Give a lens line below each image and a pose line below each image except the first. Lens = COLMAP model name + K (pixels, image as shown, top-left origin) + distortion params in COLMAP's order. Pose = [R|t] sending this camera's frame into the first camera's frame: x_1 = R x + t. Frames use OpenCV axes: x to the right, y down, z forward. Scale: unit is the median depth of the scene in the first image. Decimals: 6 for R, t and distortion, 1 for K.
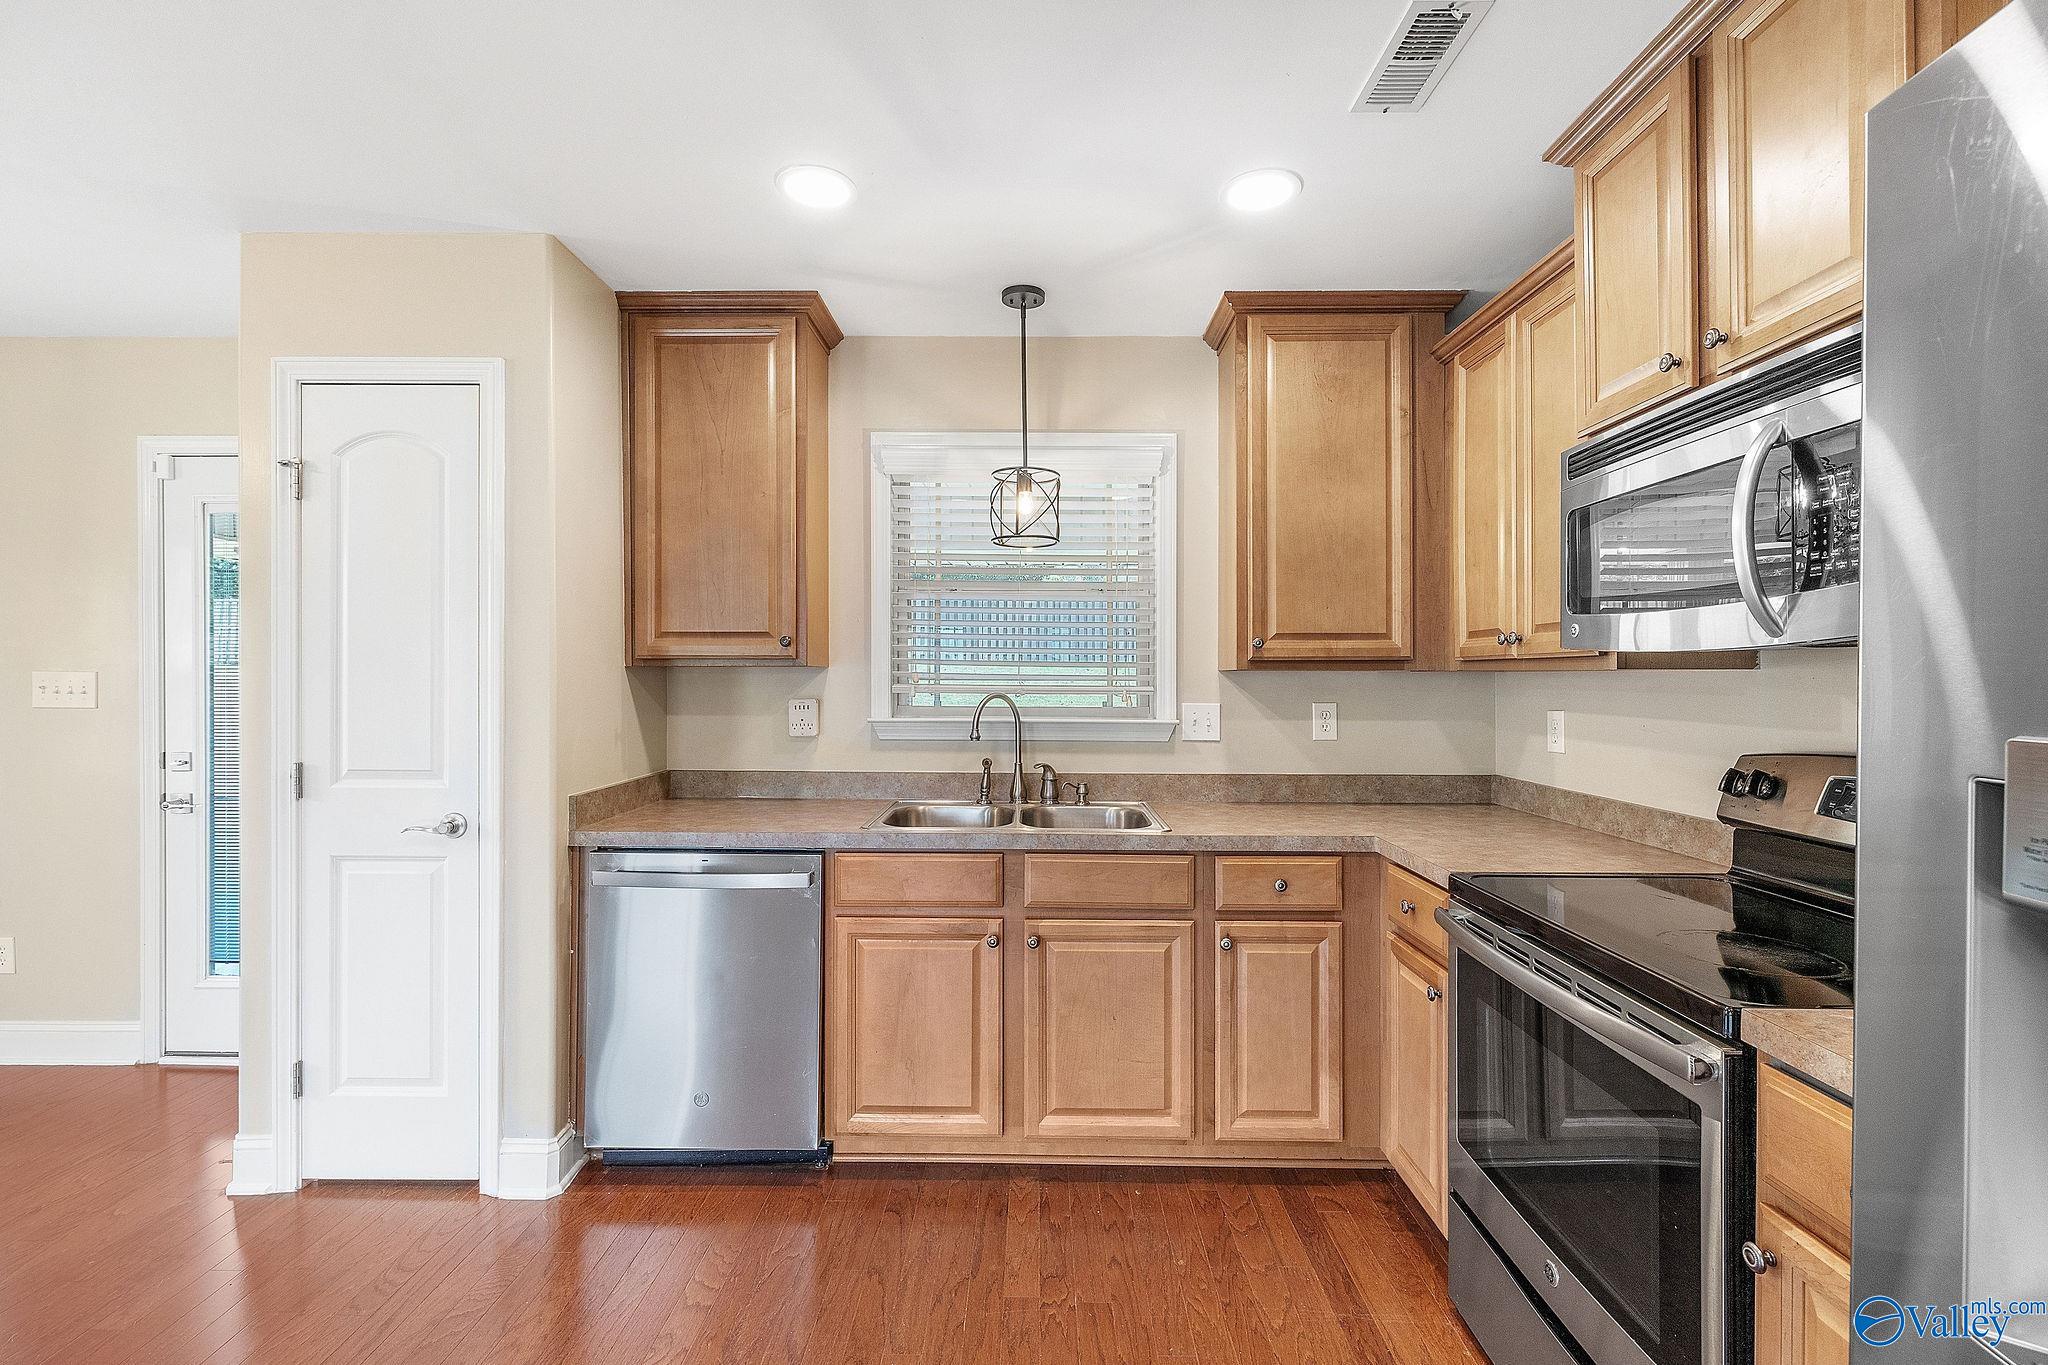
lens RADIAL K [[896.0, 0, 1020.2], [0, 896.0, 672.7], [0, 0, 1]] dist [0.000282, 0.000144]
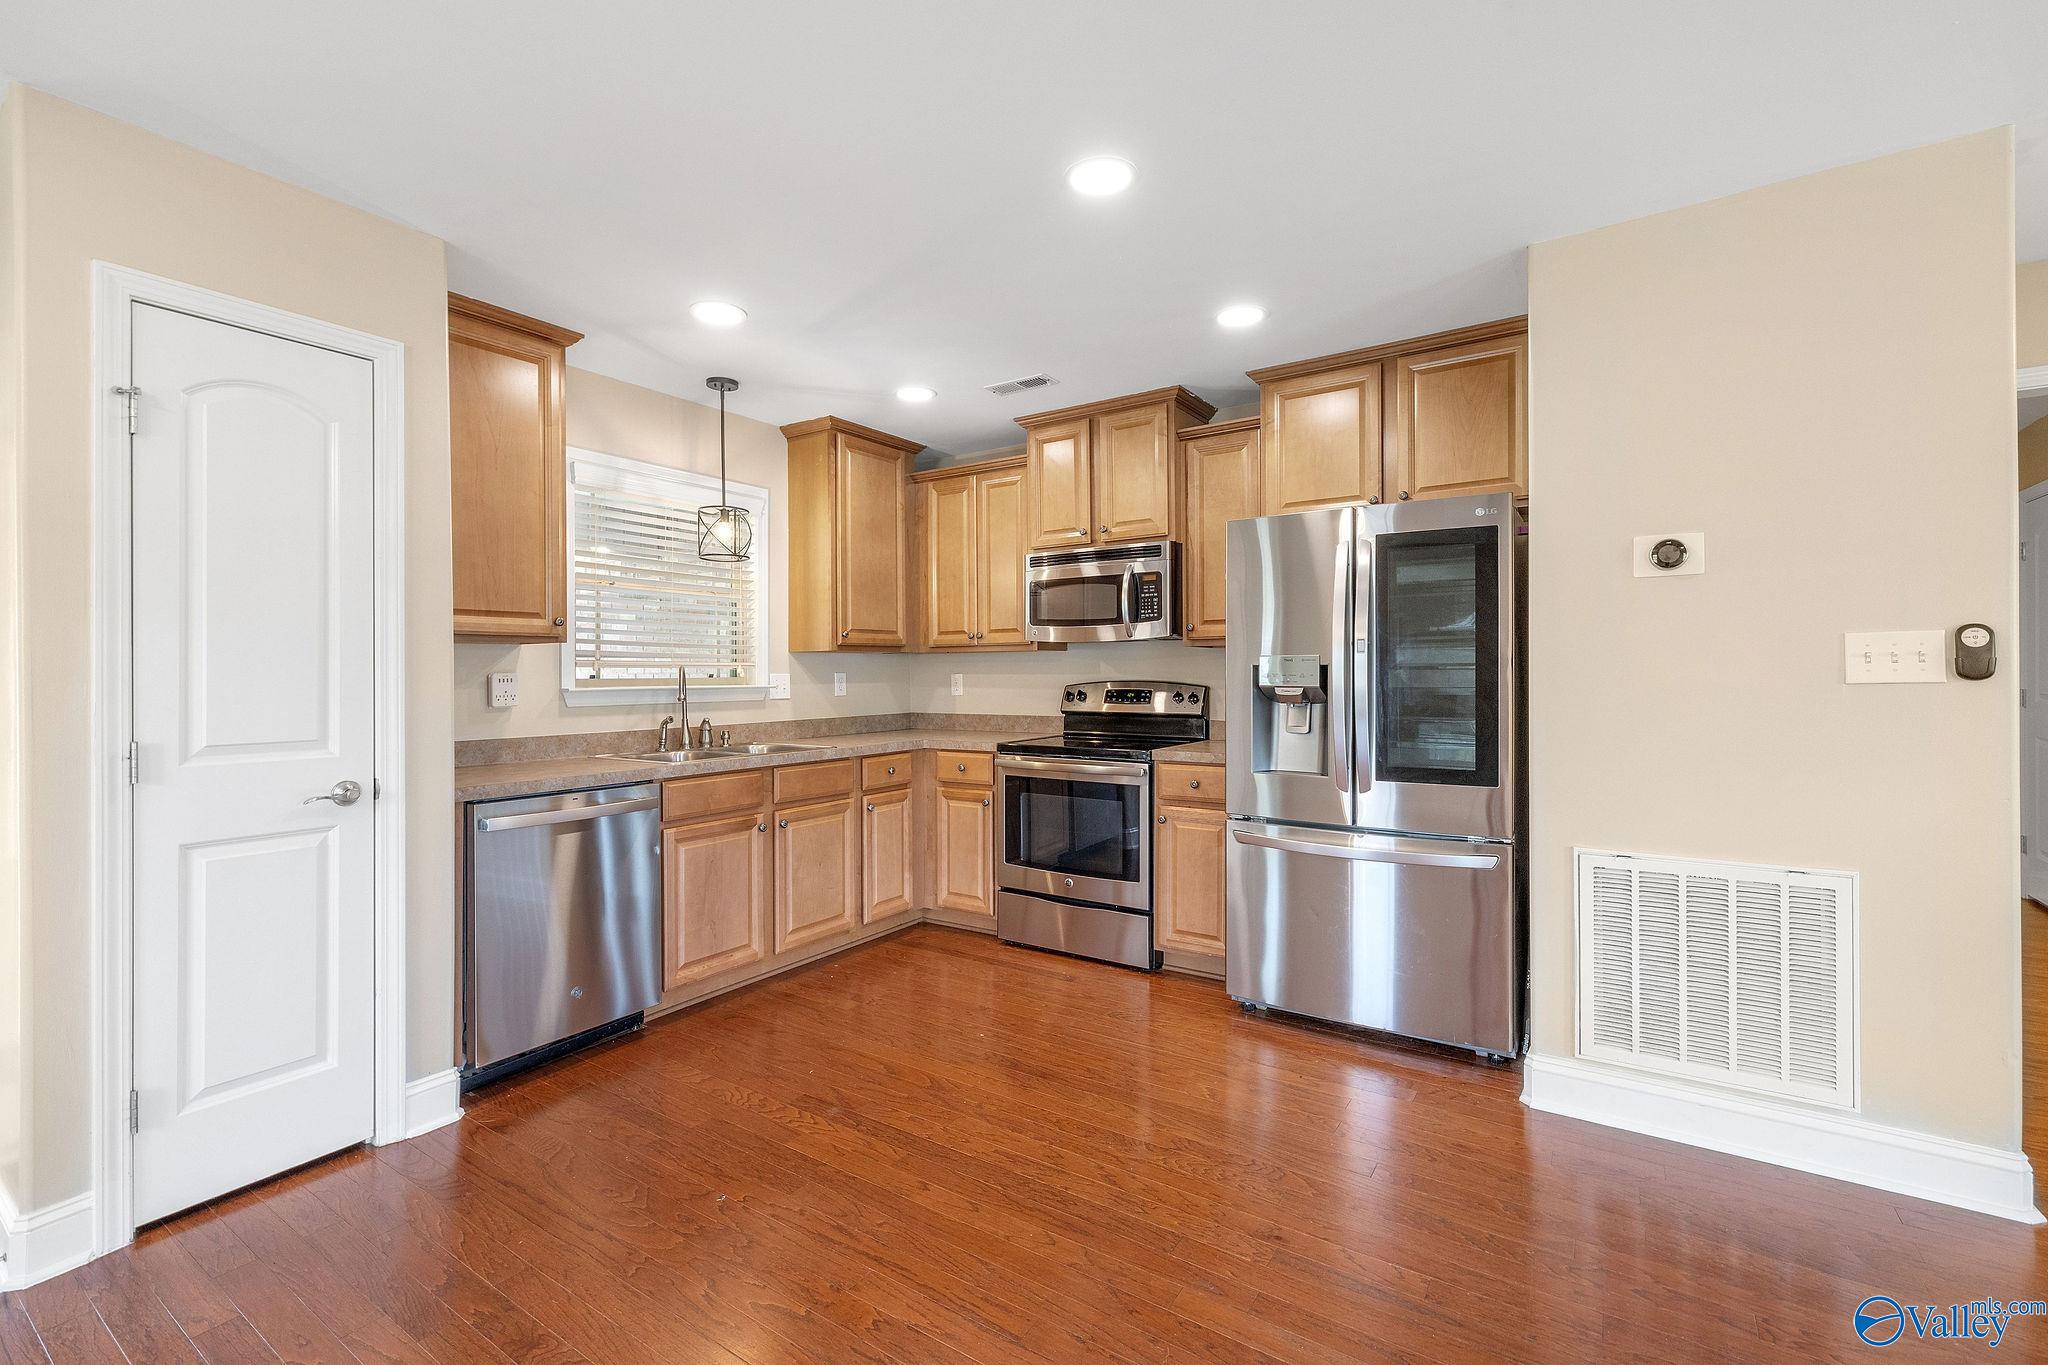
lens RADIAL K [[883.5, 0, 1020.3], [0, 883.5, 671.0], [0, 0, 1]] dist [0.000529, 0.000156]
pose [[0.544524, -0.005958, 0.838724, -0.964716], [0.005739, 0.999978, 0.003378, 0.031793], [-0.838725, 0.002974, 0.544546, -0.158019]]
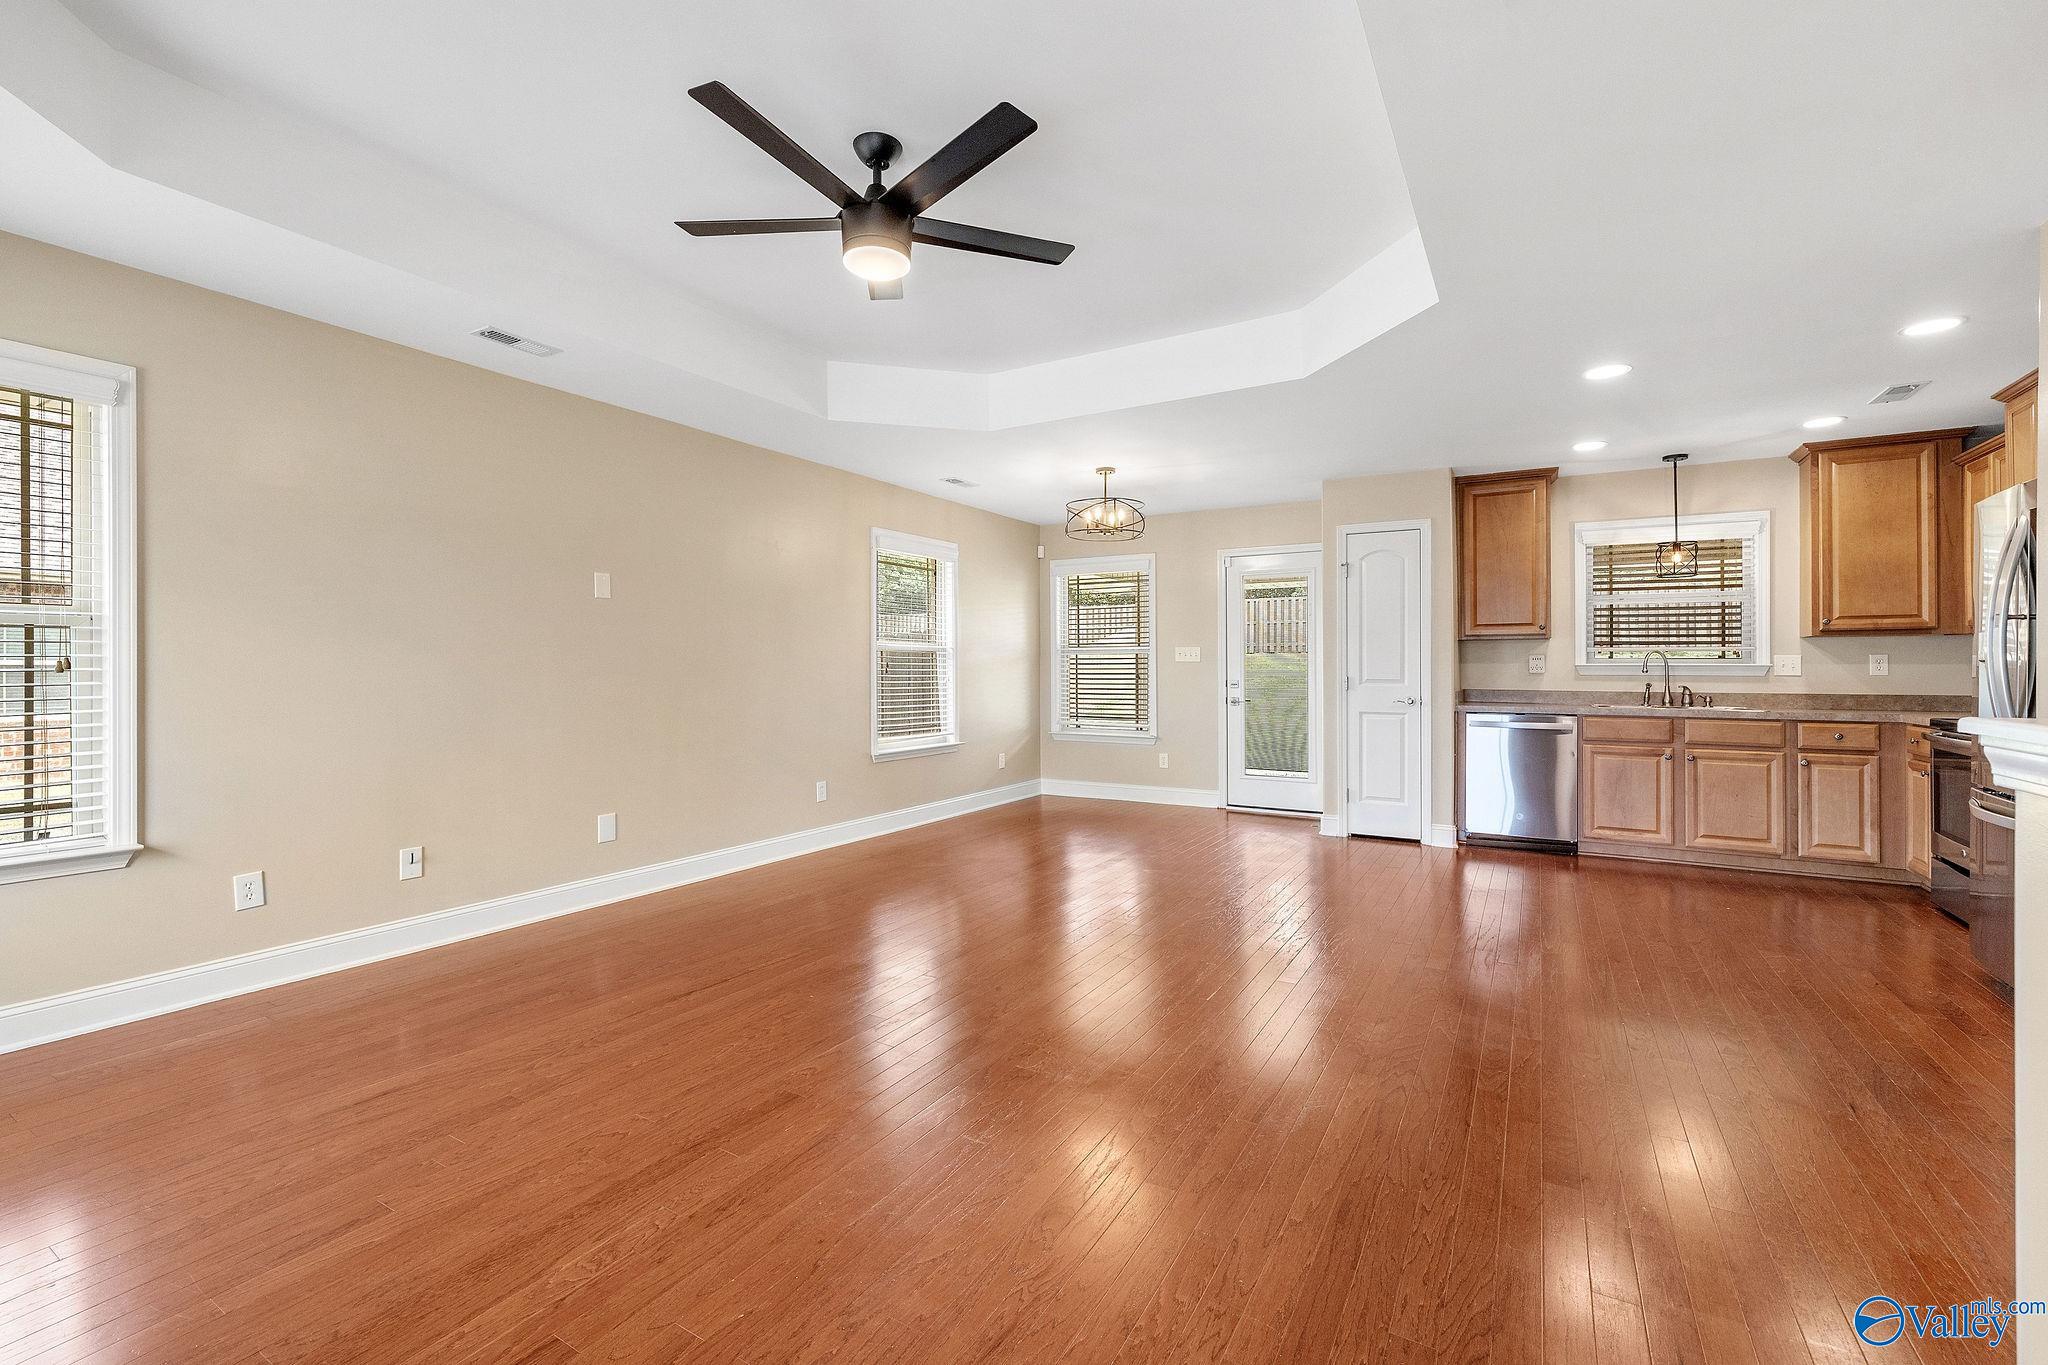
lens RADIAL K [[862.2, 0, 1025.2], [0, 862.2, 666.4], [0, 0, 1]] dist [-0.000291, 0.000349]
pose [[0.868327, -0.003415, -0.495981, -0.333756], [0.003559, 0.999993, -0.000653, 0.062637], [0.495980, -0.001198, 0.868333, -1.568173]]
